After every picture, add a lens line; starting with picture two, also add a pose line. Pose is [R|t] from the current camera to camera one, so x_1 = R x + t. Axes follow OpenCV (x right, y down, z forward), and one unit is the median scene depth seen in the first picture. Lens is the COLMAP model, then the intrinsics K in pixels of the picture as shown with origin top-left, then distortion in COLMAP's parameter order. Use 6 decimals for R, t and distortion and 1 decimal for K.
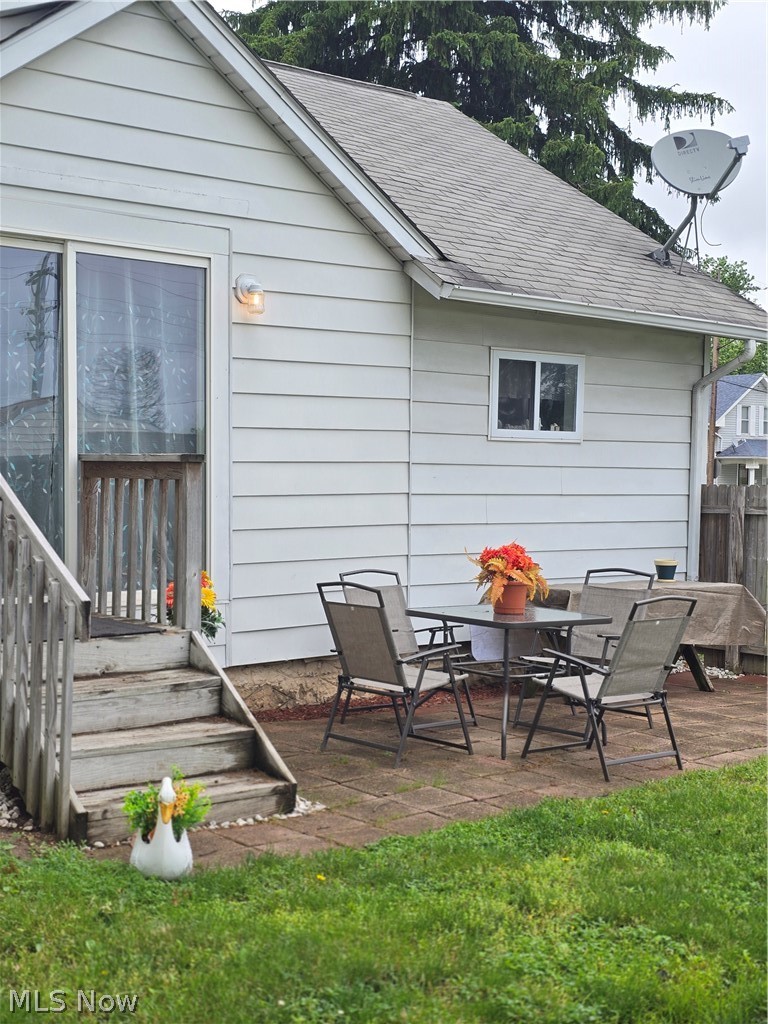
lens RADIAL K [[1351.0, 0, 383.4], [0, 1351.0, 519.8], [0, 0, 1]] dist [0.023061, 0.000000]
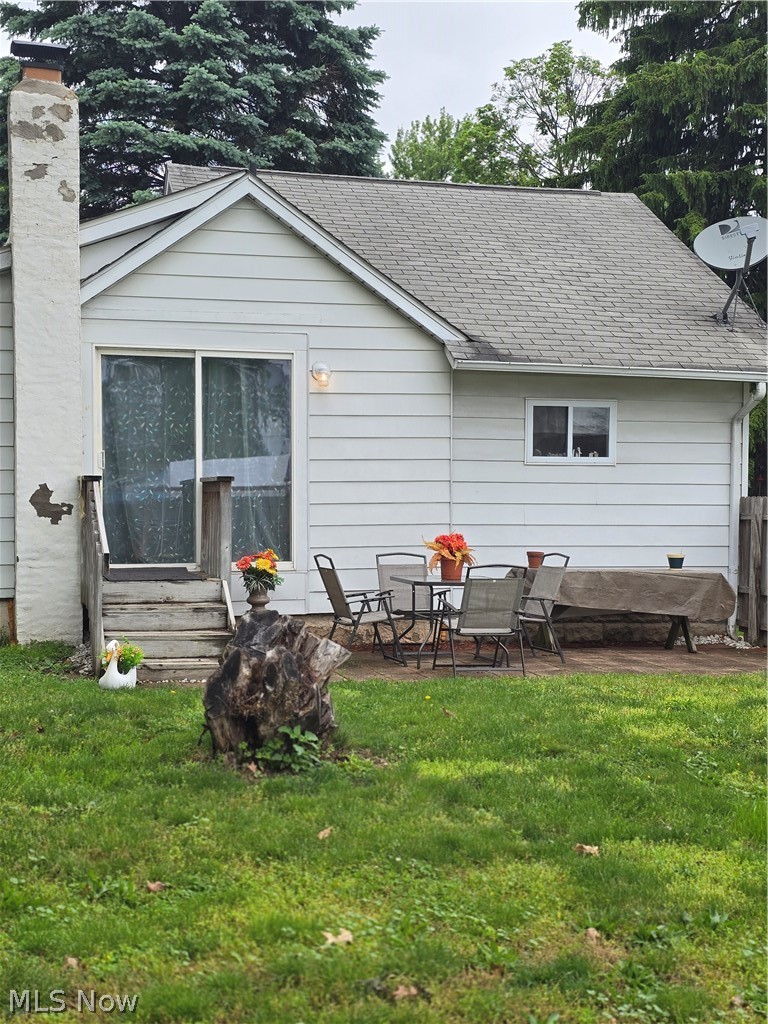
lens RADIAL K [[1351.0, 0, 384.2], [0, 1351.0, 506.6], [0, 0, 1]] dist [0.023061, 0.000000]
pose [[0.915373, -0.004945, -0.402577, 0.533789], [-0.007739, 0.999524, -0.029873, 0.028459], [0.402533, 0.030460, 0.914898, -0.349559]]
